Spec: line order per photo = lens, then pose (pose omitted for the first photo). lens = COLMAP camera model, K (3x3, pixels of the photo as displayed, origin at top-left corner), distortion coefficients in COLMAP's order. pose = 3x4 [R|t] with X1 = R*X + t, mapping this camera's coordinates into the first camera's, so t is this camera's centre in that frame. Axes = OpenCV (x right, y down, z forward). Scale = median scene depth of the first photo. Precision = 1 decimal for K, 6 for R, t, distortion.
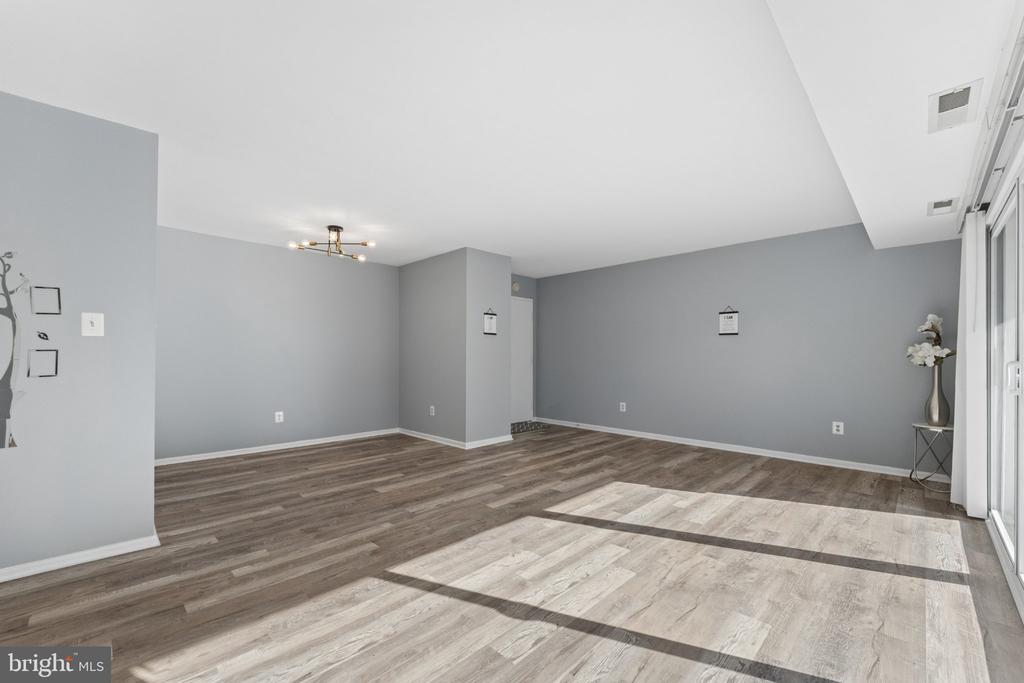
lens RADIAL K [[414.3, 0, 502.3], [0, 414.3, 354.1], [0, 0, 1]] dist [-0.000644, -0.000083]
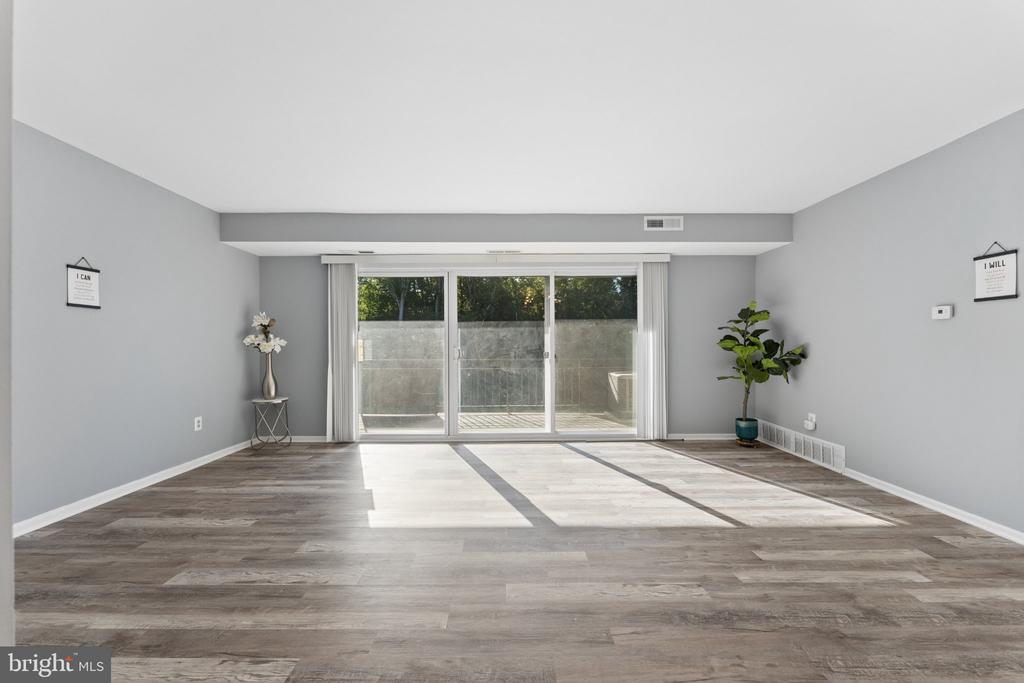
lens RADIAL K [[414.3, 0, 508.7], [0, 414.3, 342.3], [0, 0, 1]] dist [-0.000644, -0.000083]
pose [[-0.714739, 0.005411, 0.699371, -0.402640], [-0.004508, 0.999914, -0.012344, 0.009383], [-0.699377, -0.011975, -0.714653, 1.477029]]
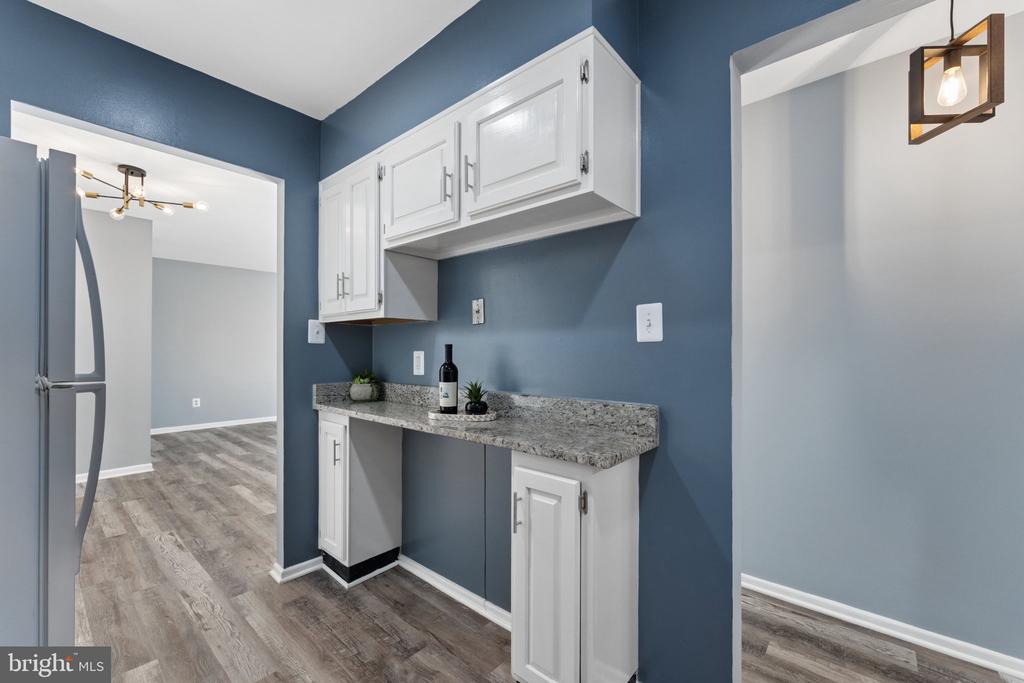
lens RADIAL K [[414.3, 0, 506.4], [0, 414.3, 352.2], [0, 0, 1]] dist [-0.000644, -0.000083]
pose [[-0.076095, -0.006363, 0.997080, -1.404159], [-0.009404, 0.999940, 0.005663, -0.018333], [-0.997056, -0.008945, -0.076150, 0.557289]]
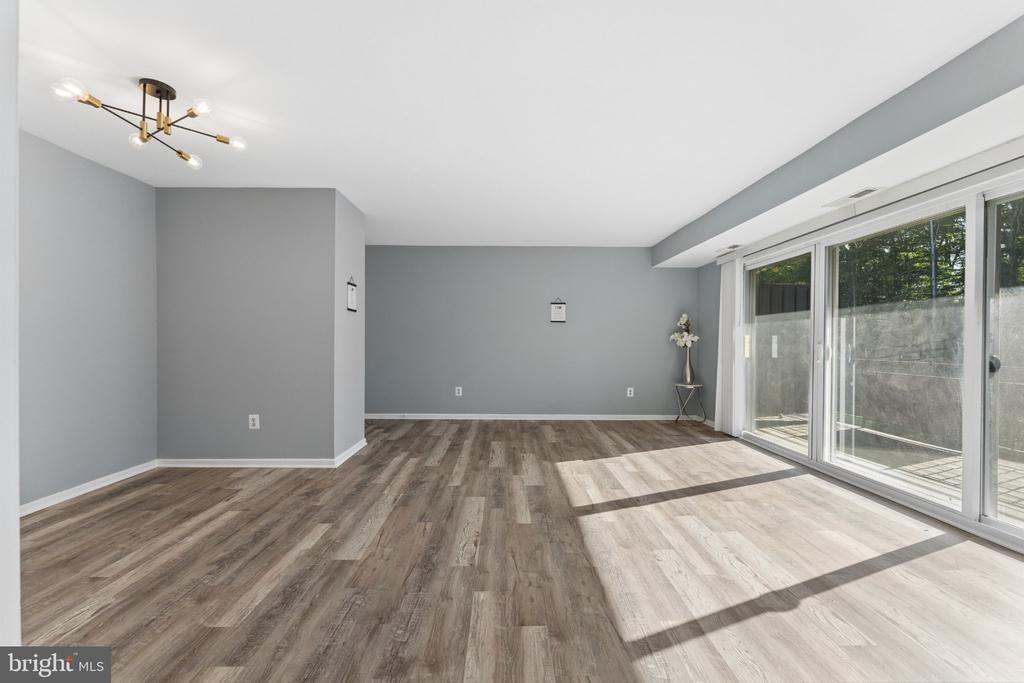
lens RADIAL K [[414.3, 0, 508.3], [0, 414.3, 335.8], [0, 0, 1]] dist [-0.000644, -0.000083]
pose [[0.694565, 0.010231, 0.719357, -0.595015], [-0.008673, 0.999945, -0.005847, 0.001790], [-0.719377, -0.002178, 0.694616, 0.417823]]
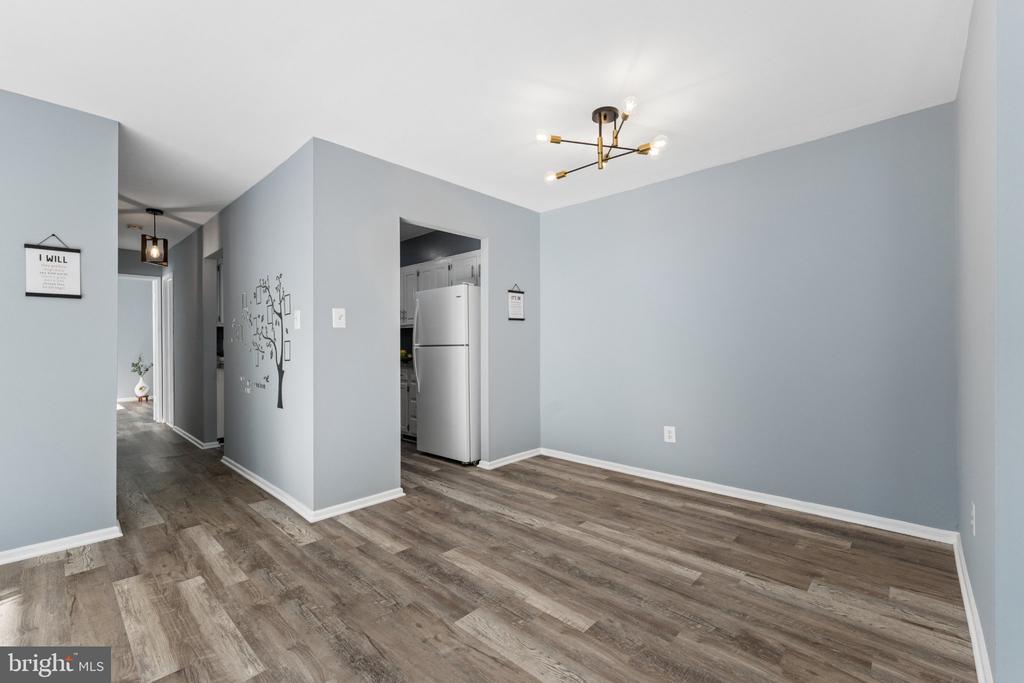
lens RADIAL K [[435.4, 0, 507.3], [0, 435.4, 344.4], [0, 0, 1]] dist [0.001266, -0.000129]
pose [[0.037315, -0.003627, -0.999297, 0.225031], [0.013319, 0.999906, -0.003132, 0.009864], [0.999215, -0.013192, 0.037360, 1.063204]]
